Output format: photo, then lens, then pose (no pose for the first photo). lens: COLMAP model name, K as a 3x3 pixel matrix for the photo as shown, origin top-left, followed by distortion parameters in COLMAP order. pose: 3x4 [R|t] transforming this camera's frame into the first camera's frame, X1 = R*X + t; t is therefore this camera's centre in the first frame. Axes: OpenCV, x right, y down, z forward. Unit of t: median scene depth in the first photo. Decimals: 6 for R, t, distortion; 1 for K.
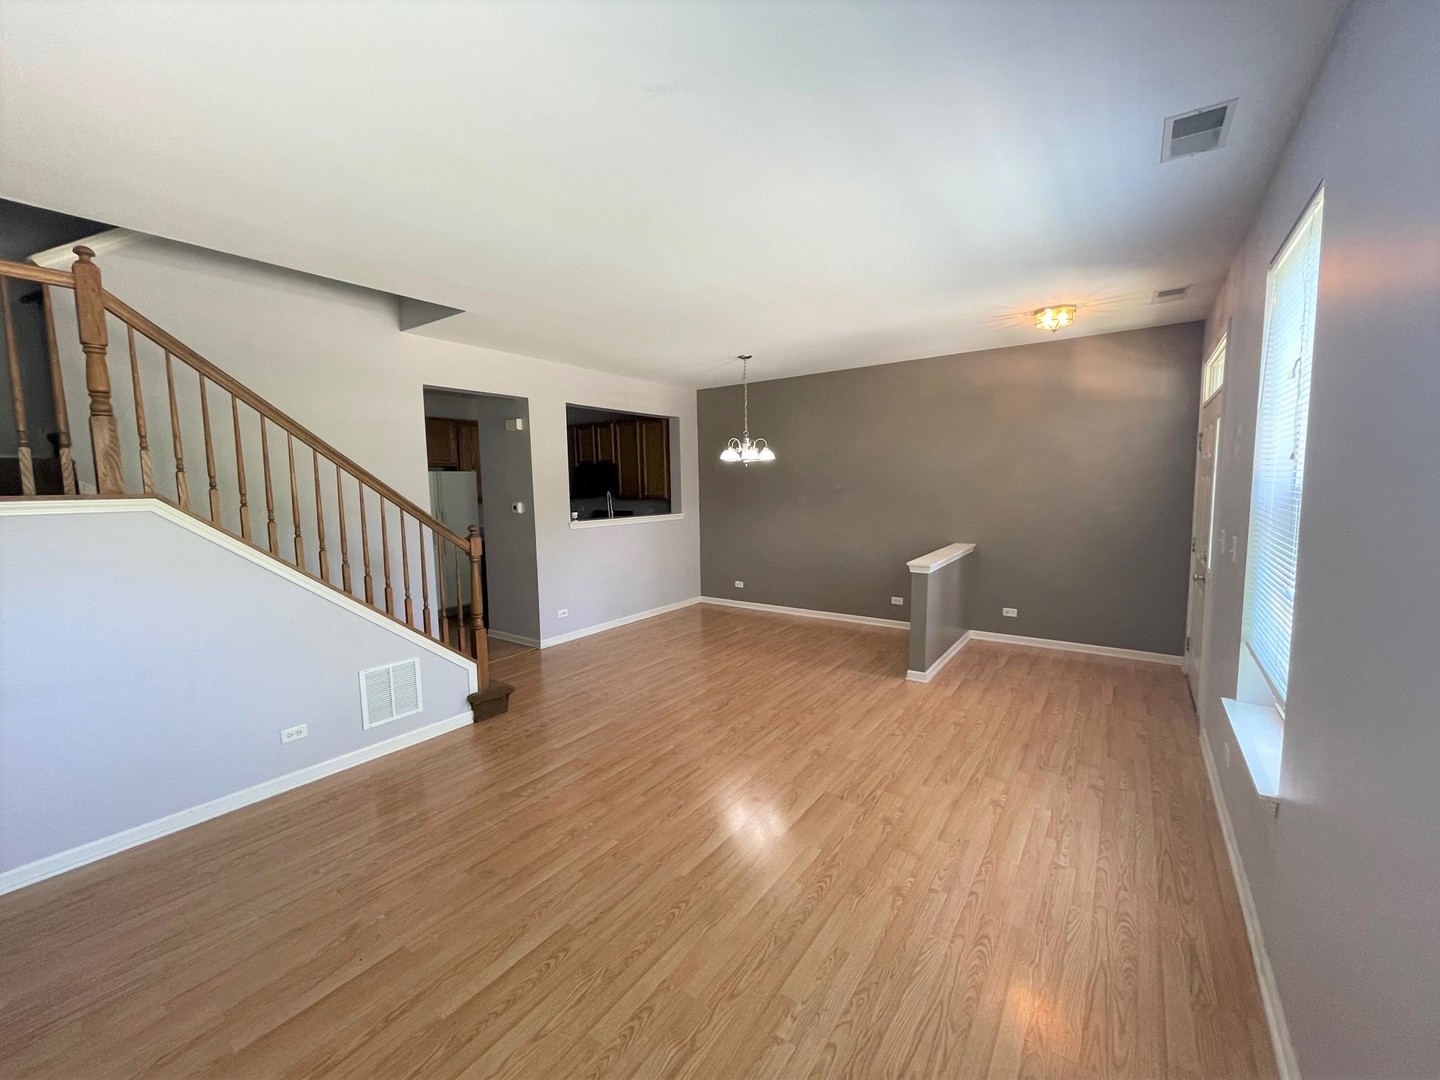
lens RADIAL K [[580.5, 0, 710.8], [0, 580.5, 537.3], [0, 0, 1]] dist [-0.001983, -0.000289]
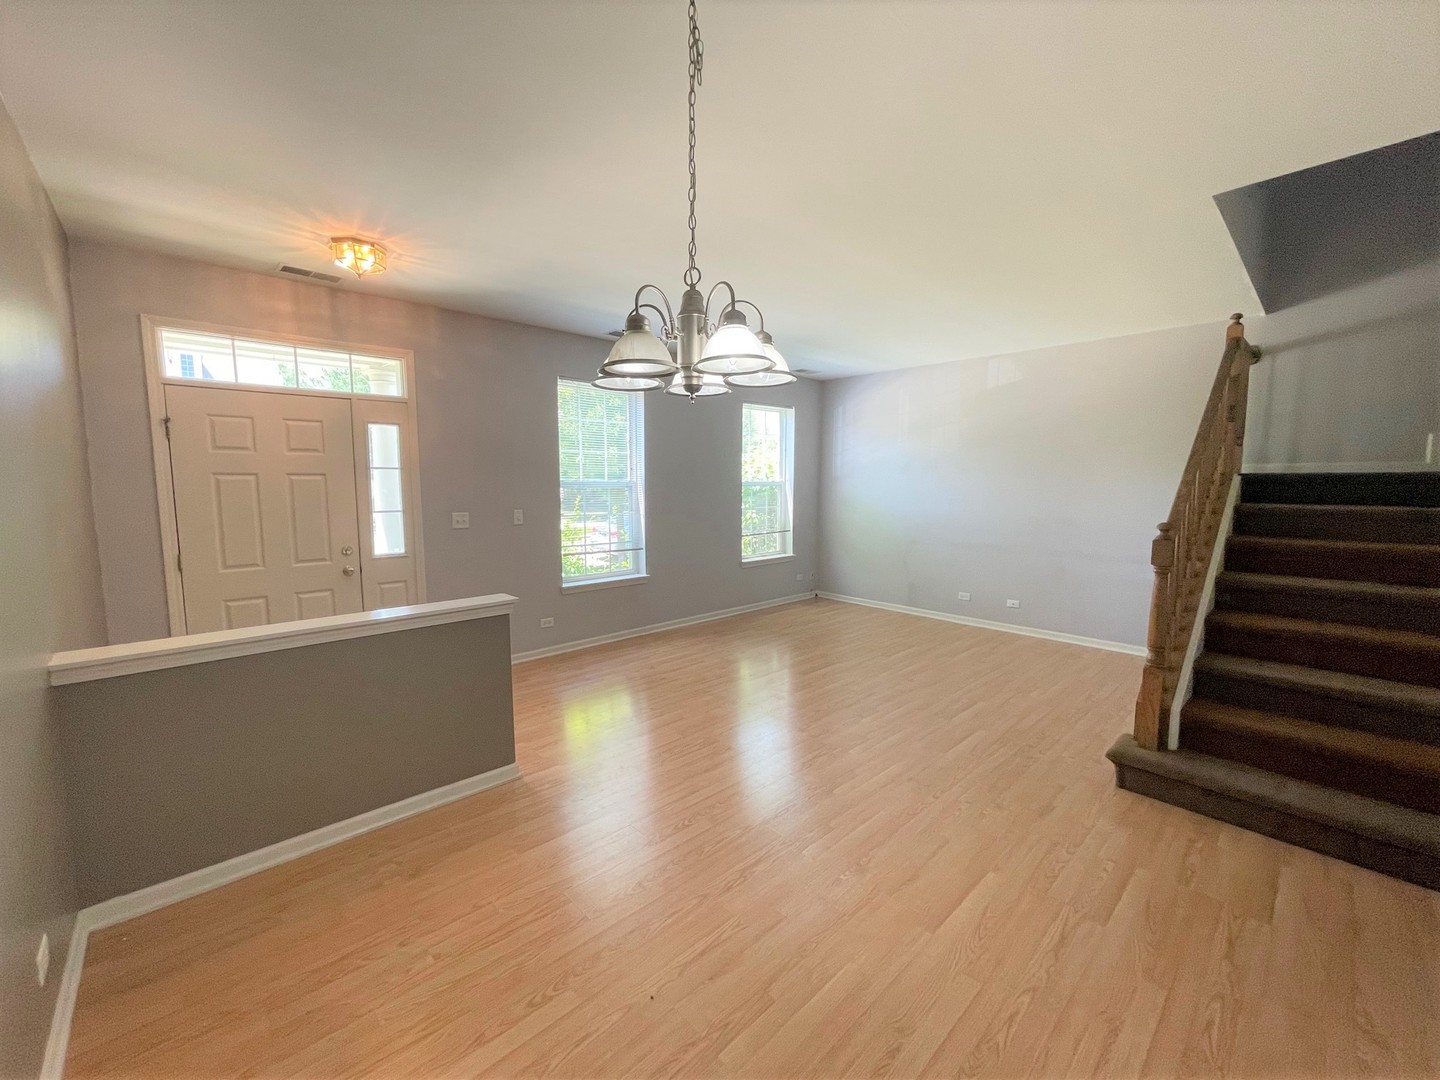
lens RADIAL K [[580.5, 0, 710.9], [0, 580.5, 542.0], [0, 0, 1]] dist [-0.001983, -0.000289]
pose [[-0.980892, -0.000731, 0.194552, -0.001256], [0.037766, 0.980256, 0.194093, -0.204518], [-0.190852, 0.197732, -0.961498, 2.346049]]
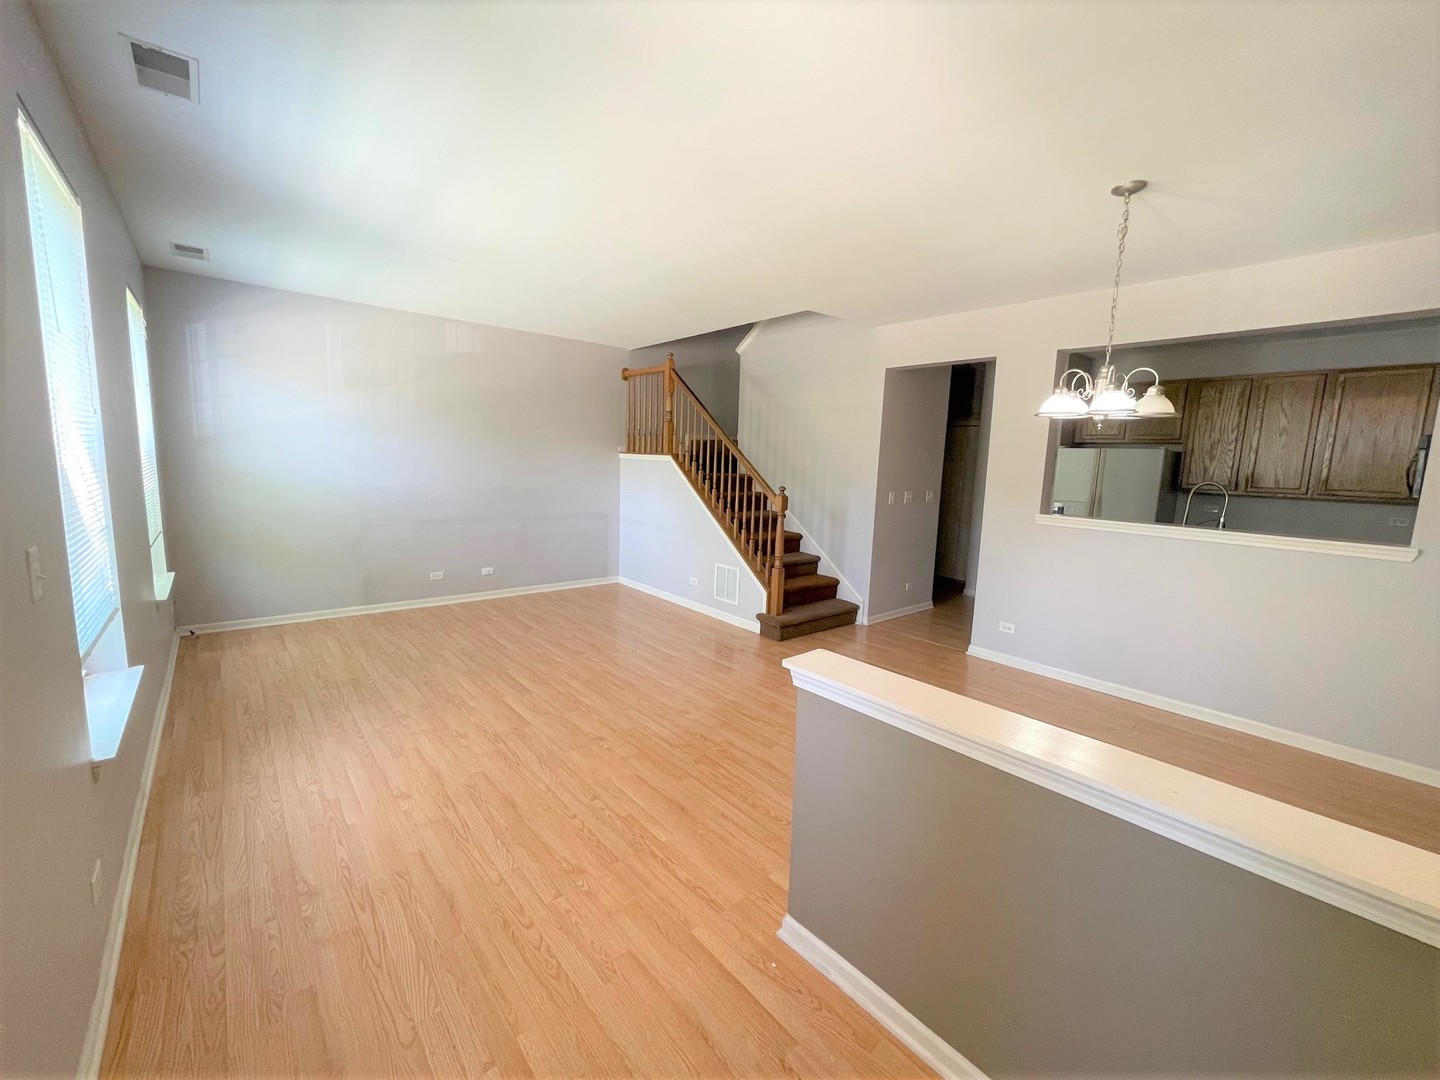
lens RADIAL K [[580.5, 0, 707.2], [0, 580.5, 540.4], [0, 0, 1]] dist [-0.001983, -0.000289]
pose [[-0.243865, 0.145410, -0.958846, 1.112847], [-0.120521, 0.976487, 0.178737, -0.143617], [0.962291, 0.159149, -0.220606, 1.490283]]
